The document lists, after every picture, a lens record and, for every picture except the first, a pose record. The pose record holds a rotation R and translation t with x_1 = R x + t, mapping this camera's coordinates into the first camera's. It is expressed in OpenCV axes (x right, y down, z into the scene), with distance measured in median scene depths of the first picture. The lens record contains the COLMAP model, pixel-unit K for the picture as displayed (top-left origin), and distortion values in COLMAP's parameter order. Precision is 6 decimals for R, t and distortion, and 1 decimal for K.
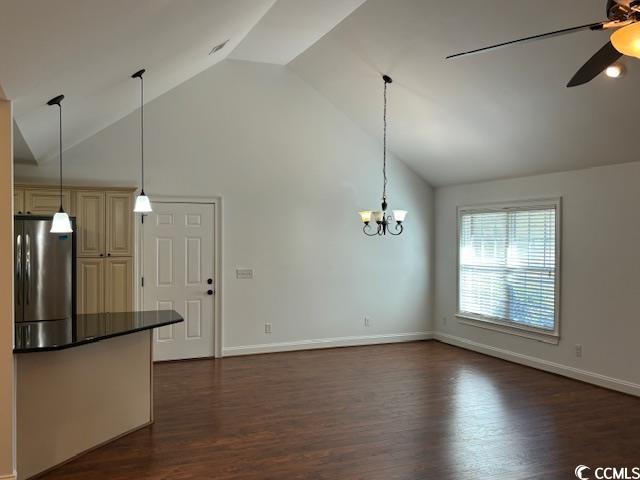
lens RADIAL K [[572.7, 0, 316.7], [0, 572.7, 236.2], [0, 0, 1]] dist [0.008227, 0.017785]
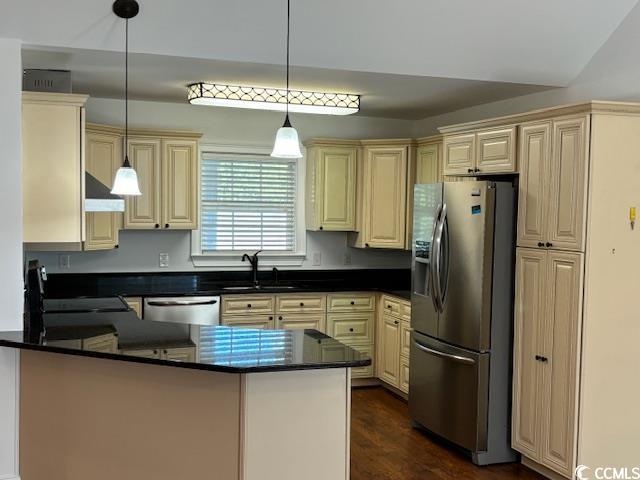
lens RADIAL K [[759.3, 0, 320.9], [0, 759.3, 243.2], [0, 0, 1]] dist [0.066919, 0.000000]
pose [[-0.043773, 0.037560, -0.998335, 0.400554], [-0.014667, 0.999161, 0.038234, 0.010341], [0.998934, 0.016317, -0.043186, 1.048265]]
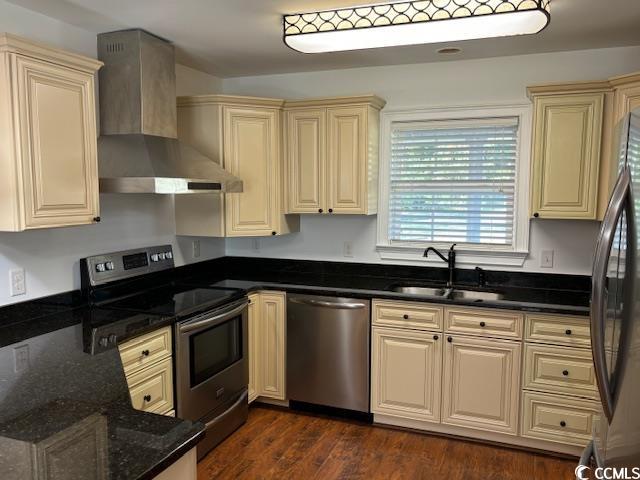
lens RADIAL K [[518.5, 0, 324.8], [0, 518.5, 239.6], [0, 0, 1]] dist [0.006026, -0.003803]
pose [[-0.693816, 0.053070, -0.718194, -0.296524], [-0.007306, 0.996711, 0.080709, 0.015129], [0.720115, 0.061244, -0.691146, 1.241872]]
